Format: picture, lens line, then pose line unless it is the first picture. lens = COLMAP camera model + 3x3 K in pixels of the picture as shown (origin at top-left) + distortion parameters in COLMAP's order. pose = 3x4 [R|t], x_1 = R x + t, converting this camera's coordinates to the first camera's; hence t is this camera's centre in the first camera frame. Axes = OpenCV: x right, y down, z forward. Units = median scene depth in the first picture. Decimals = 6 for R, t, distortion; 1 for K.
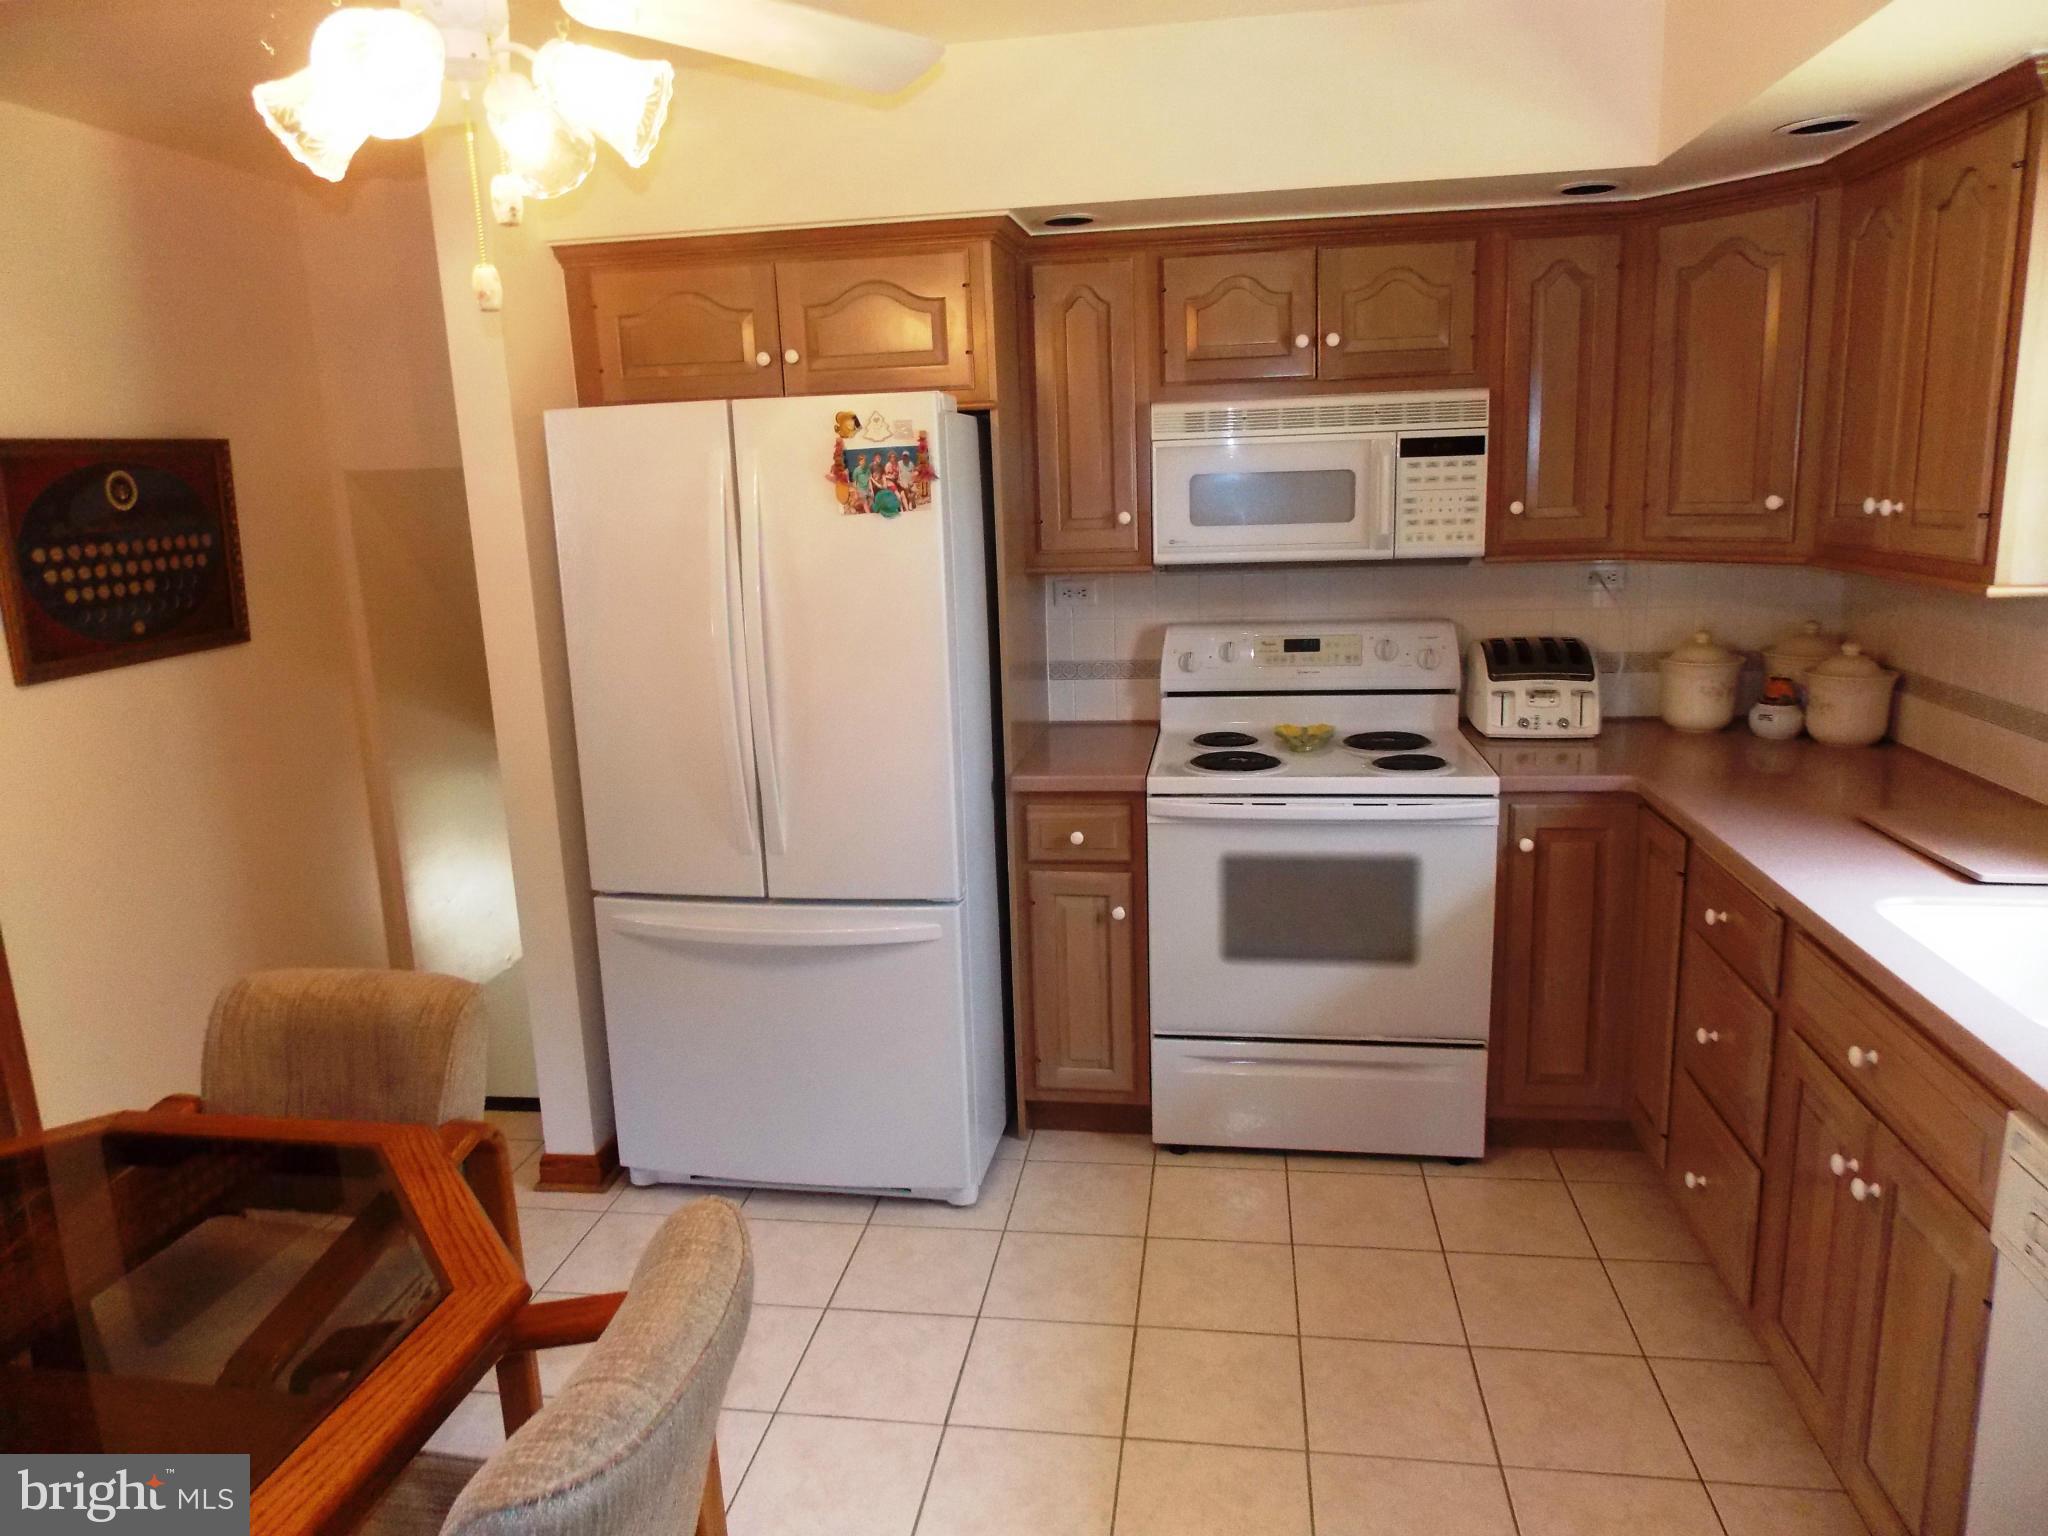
lens RADIAL K [[1373.2, 0, 1022.1], [0, 1373.2, 768.0], [0, 0, 1]] dist [0.005644, 0.003720]
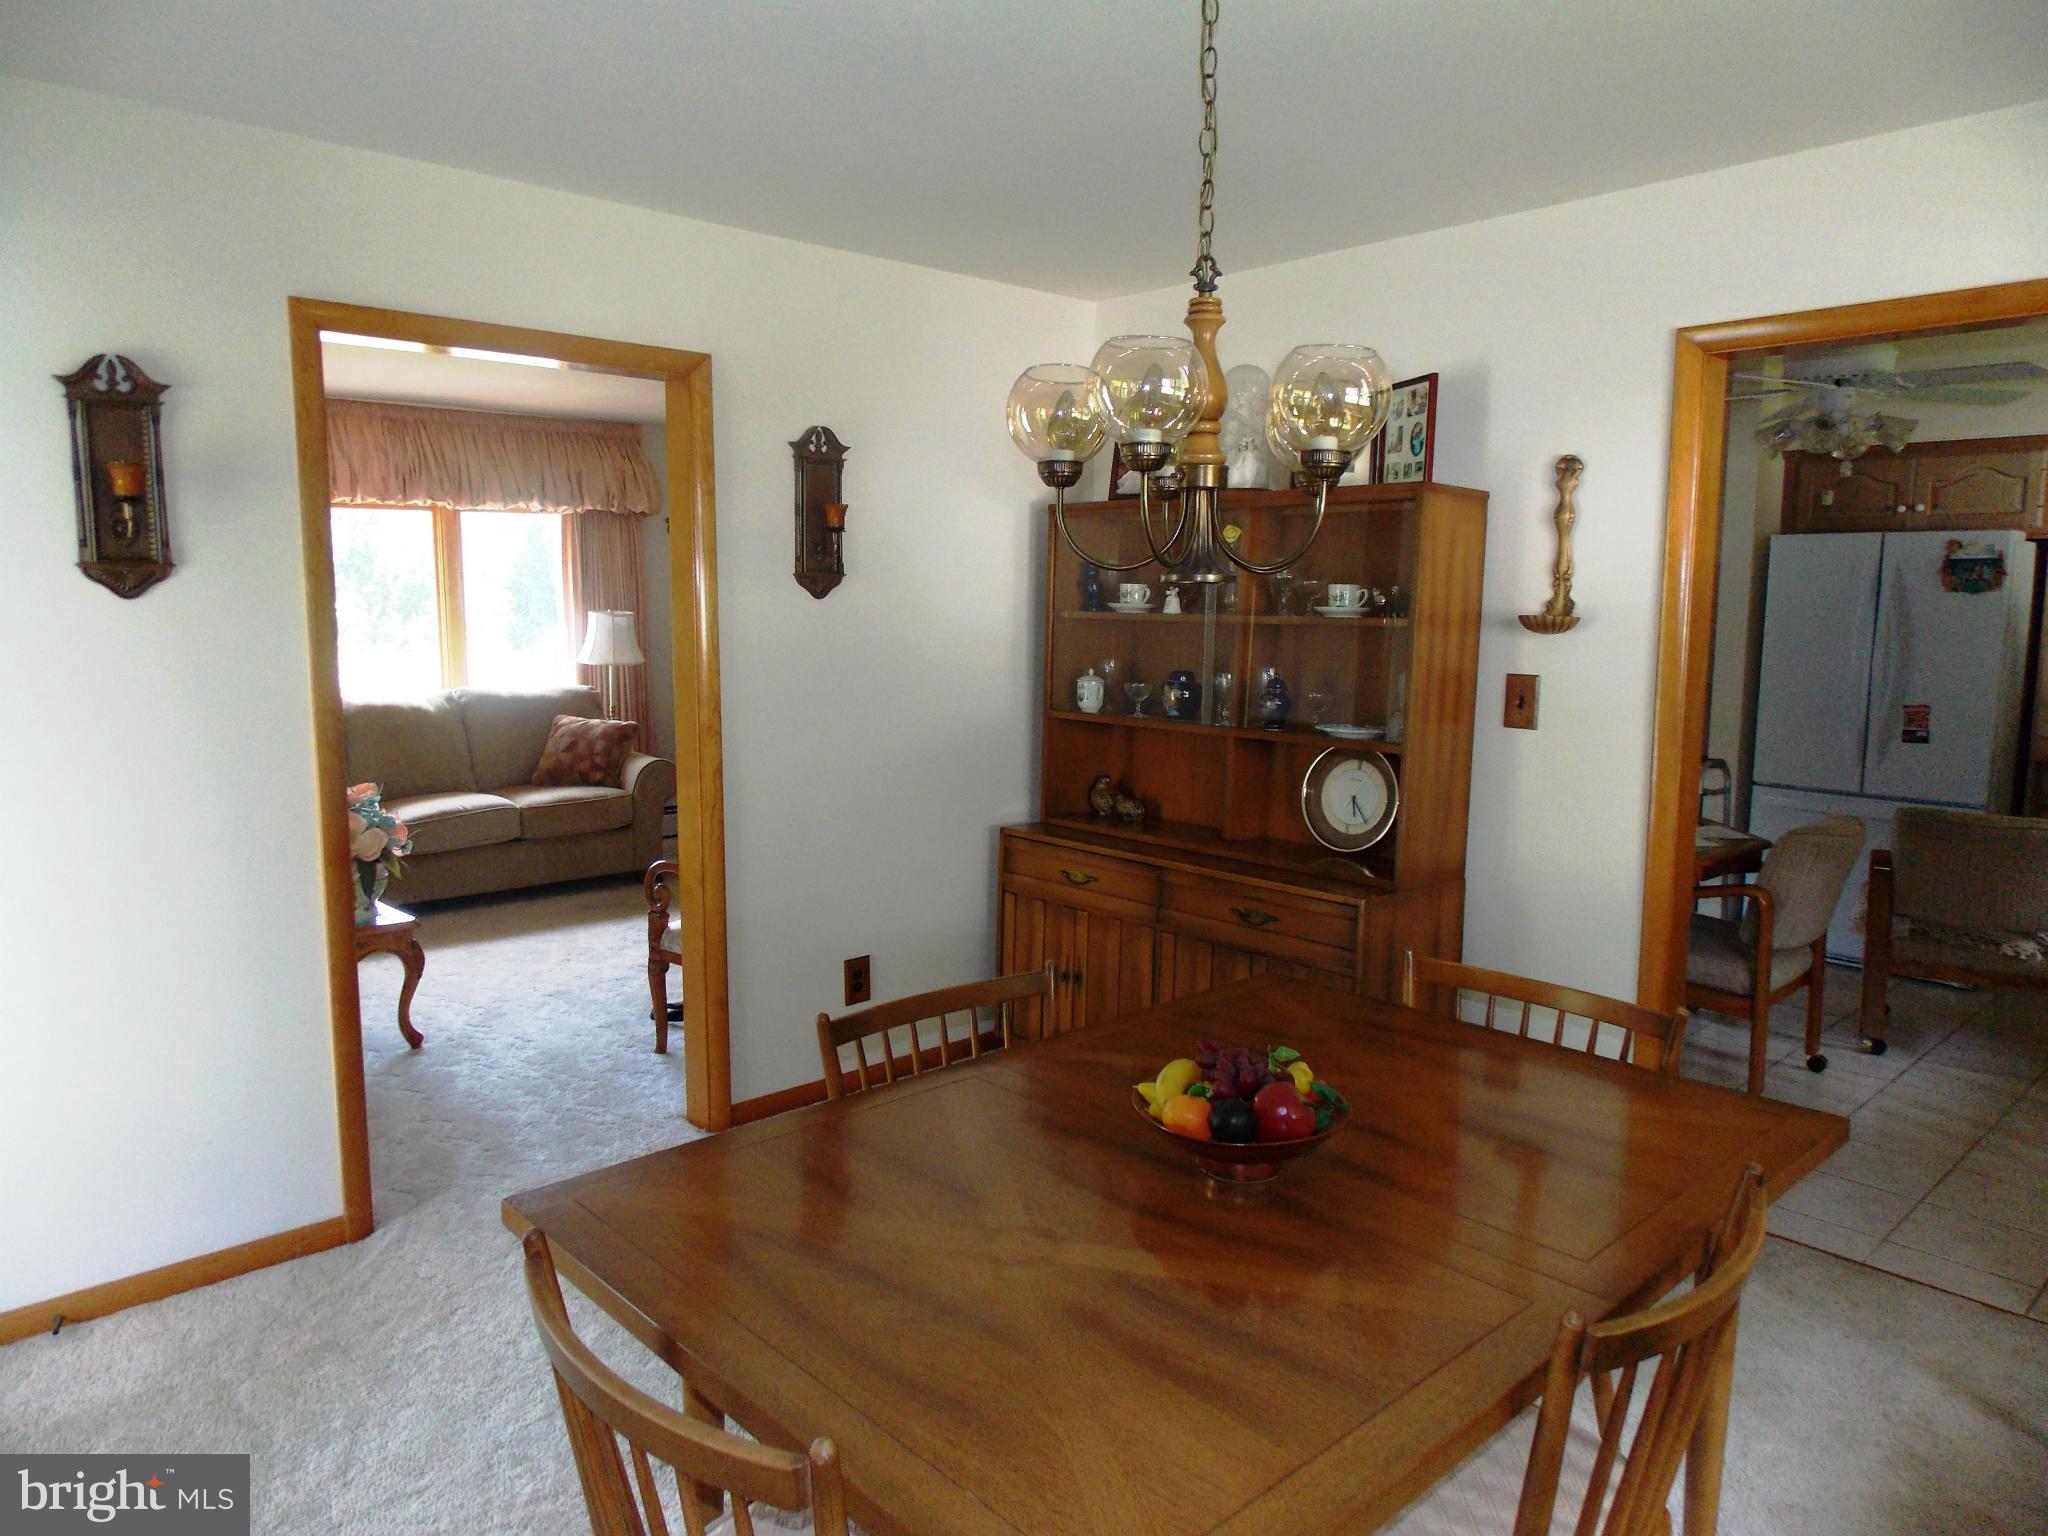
lens RADIAL K [[1373.2, 0, 1016.4], [0, 1373.2, 759.4], [0, 0, 1]] dist [0.005644, 0.003720]
pose [[0.788138, 0.117527, -0.604174, 0.036416], [-0.165327, 0.985950, -0.023874, 0.299448], [0.592879, 0.118702, 0.796495, -1.245786]]
